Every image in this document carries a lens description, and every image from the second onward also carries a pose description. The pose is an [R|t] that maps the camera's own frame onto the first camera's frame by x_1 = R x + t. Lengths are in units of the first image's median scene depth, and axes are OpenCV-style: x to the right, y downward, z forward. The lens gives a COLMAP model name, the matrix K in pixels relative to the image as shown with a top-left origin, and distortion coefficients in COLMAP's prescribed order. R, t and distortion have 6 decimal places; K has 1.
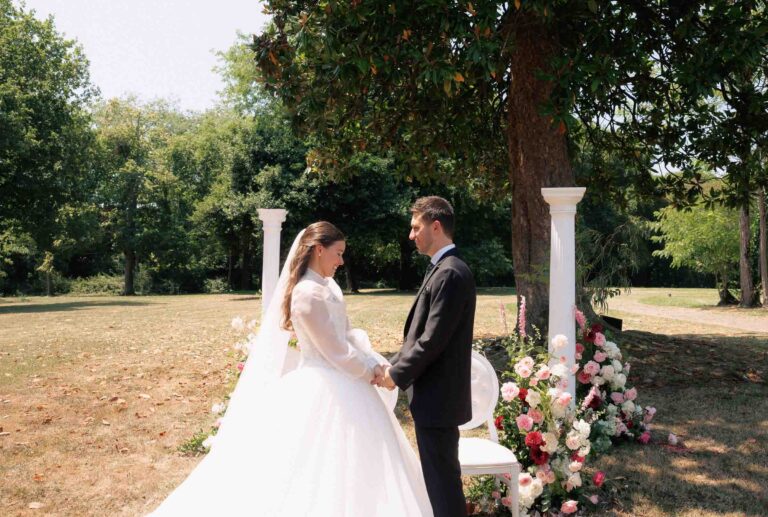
lens RADIAL K [[625.3, 0, 383.5], [0, 625.3, 263.3], [0, 0, 1]] dist [-0.006361, 0.005446]
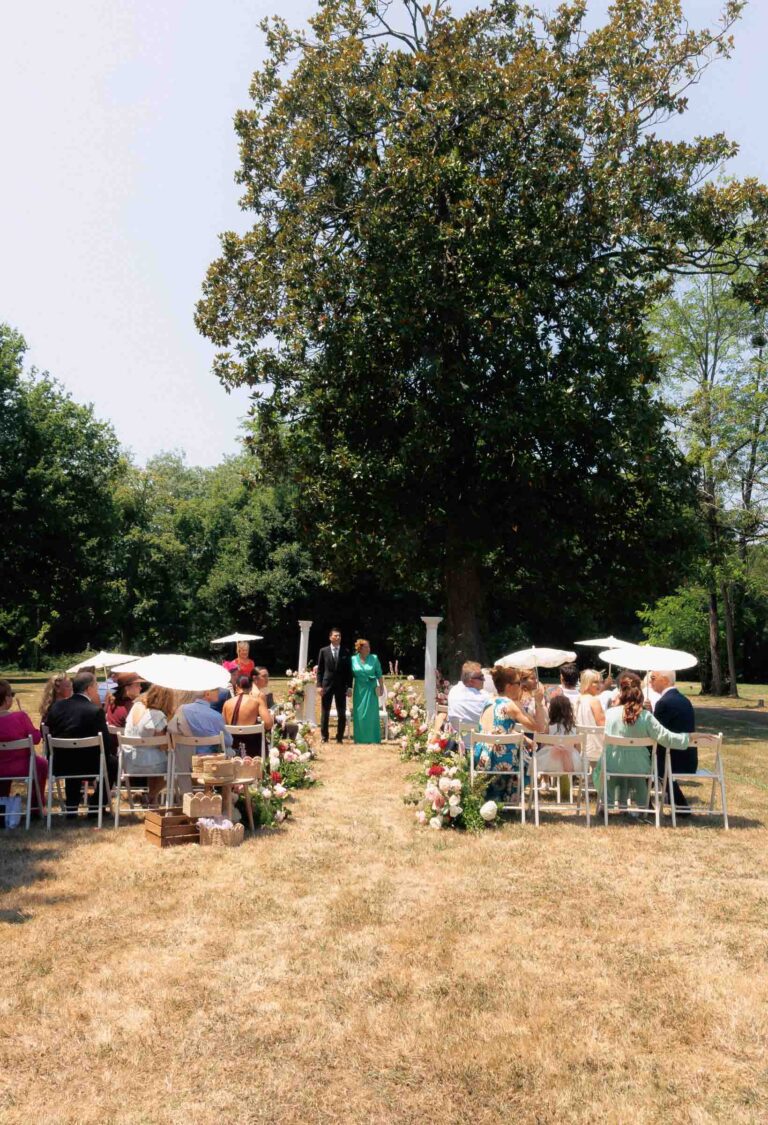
lens RADIAL K [[810.8, 0, 380.7], [0, 810.8, 552.8], [0, 0, 1]] dist [-0.001619, 0.001277]
pose [[0.998476, 0.023567, -0.049904, 0.108318], [-0.029022, 0.993331, -0.111585, -0.006410], [0.046941, 0.112863, 0.992501, -0.908650]]
